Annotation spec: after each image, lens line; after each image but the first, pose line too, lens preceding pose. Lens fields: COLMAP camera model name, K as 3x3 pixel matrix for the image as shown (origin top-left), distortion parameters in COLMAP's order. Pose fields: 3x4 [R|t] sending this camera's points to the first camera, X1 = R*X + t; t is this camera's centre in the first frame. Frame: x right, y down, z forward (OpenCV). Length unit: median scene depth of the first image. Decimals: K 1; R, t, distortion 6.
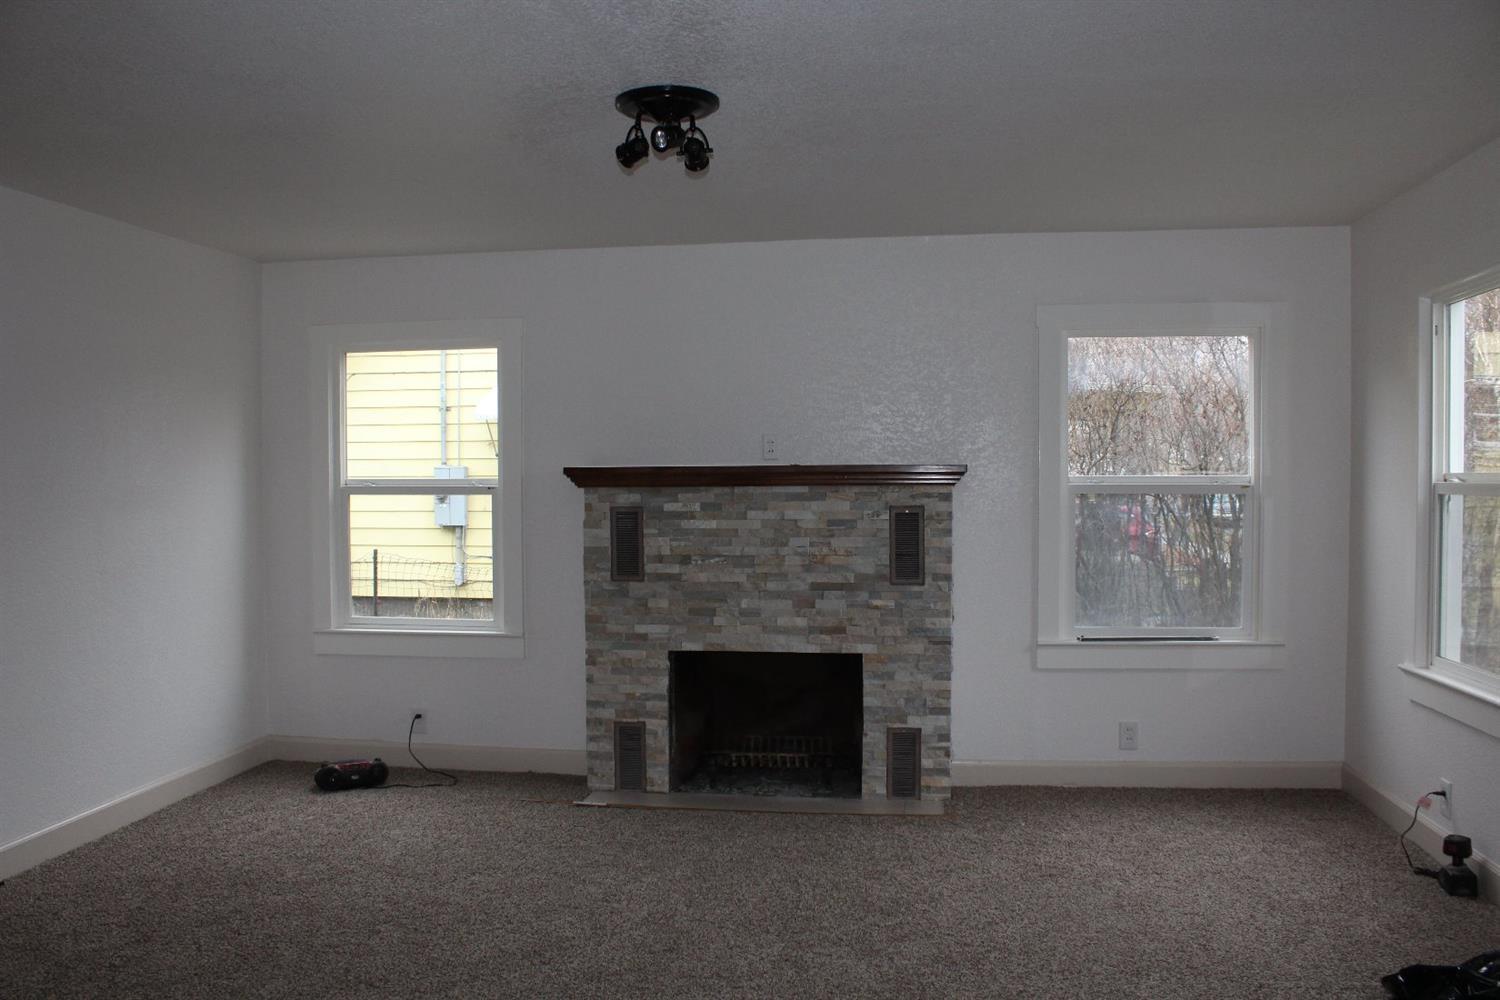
lens RADIAL K [[1253.4, 0, 747.9], [0, 1253.4, 501.7], [0, 0, 1]] dist [-0.162339, 0.144213]
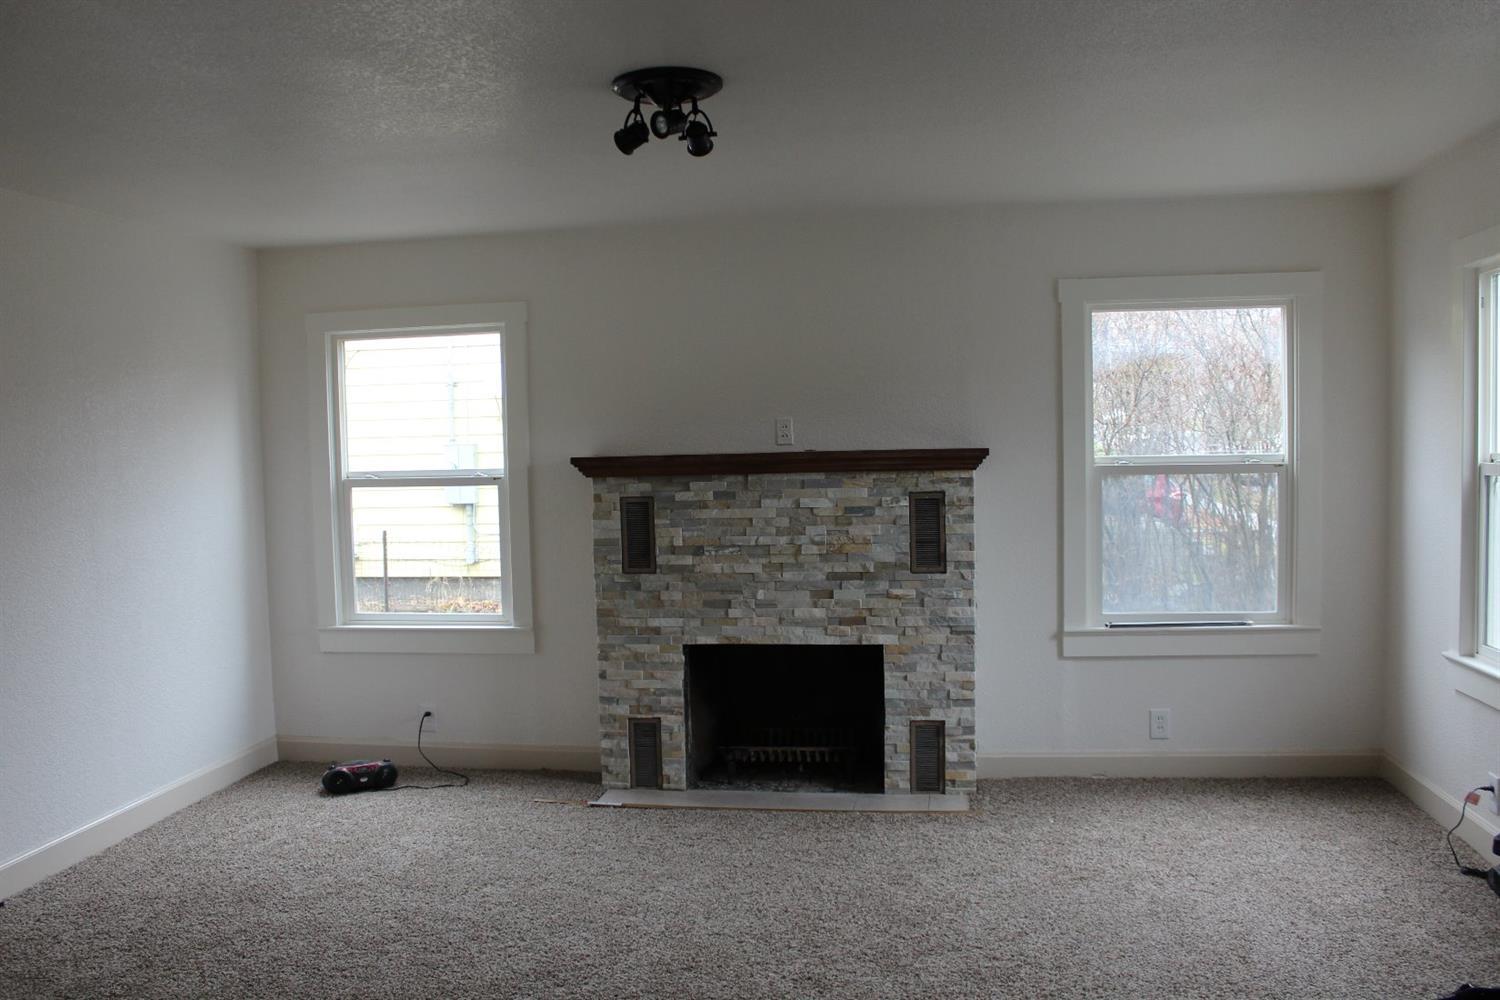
lens RADIAL K [[1267.1, 0, 750.0], [0, 1267.1, 500.0], [0, 0, 1]] dist [-0.159014, 0.144322]
pose [[0.999772, -0.017926, -0.011638, 0.002046], [0.018258, 0.999409, 0.029120, -0.020737], [0.011109, -0.029326, 0.999508, 0.024568]]
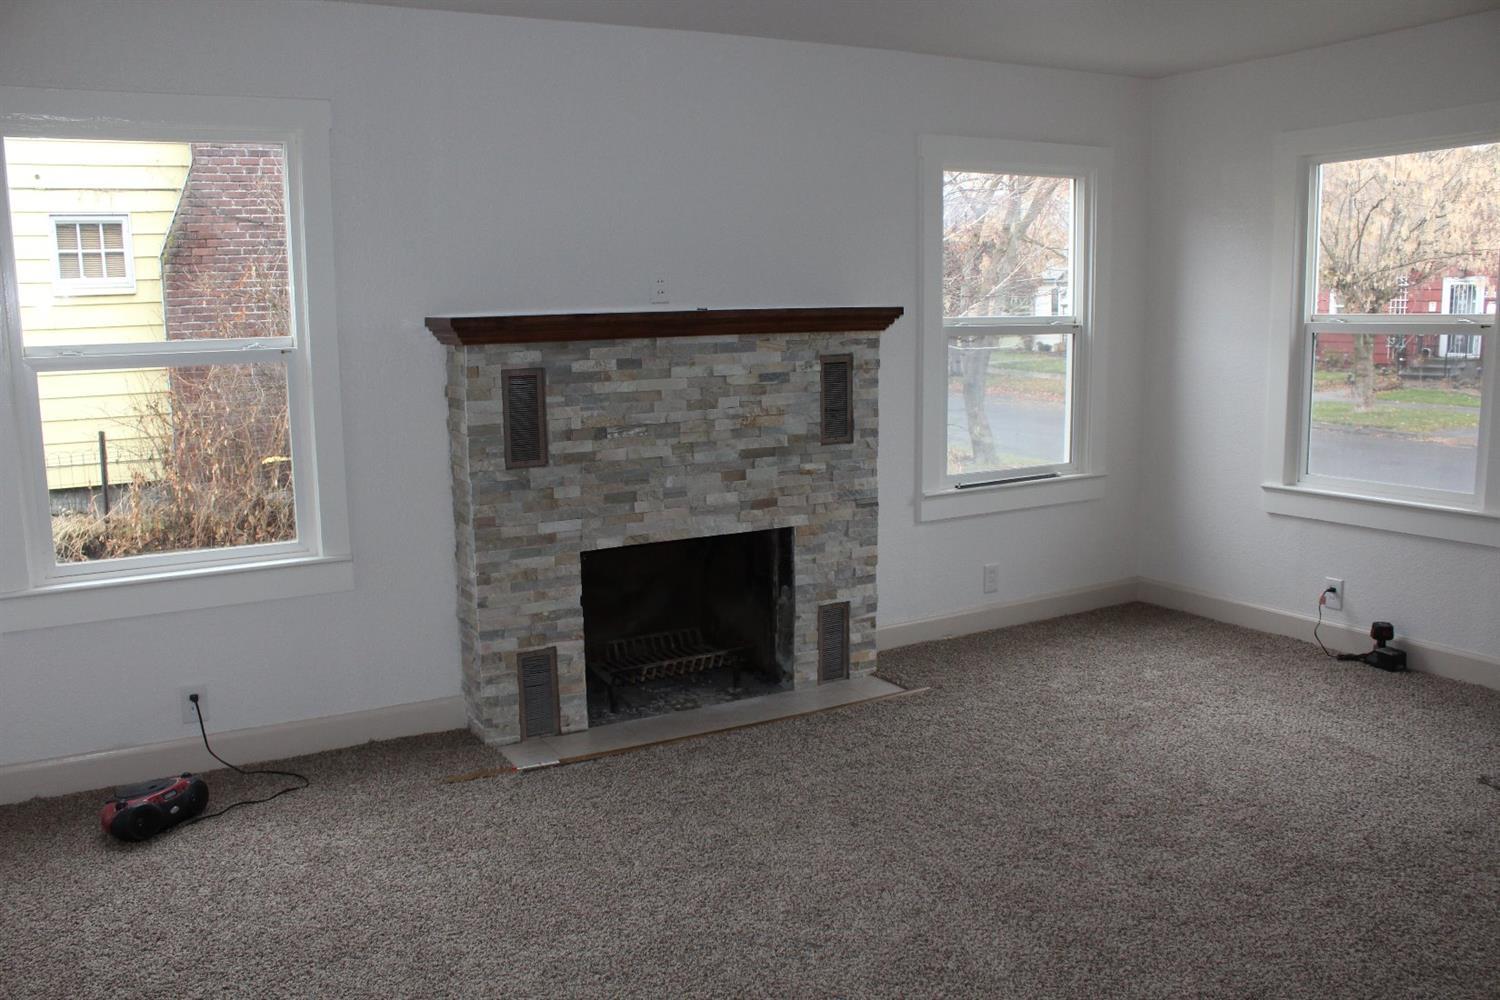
lens RADIAL K [[1253.4, 0, 747.9], [0, 1253.4, 501.7], [0, 0, 1]] dist [-0.162339, 0.144213]
pose [[0.789095, -0.104504, 0.605317, -0.459644], [0.026260, 0.990260, 0.136729, -0.015718], [-0.613710, -0.091997, 0.784154, 0.336306]]
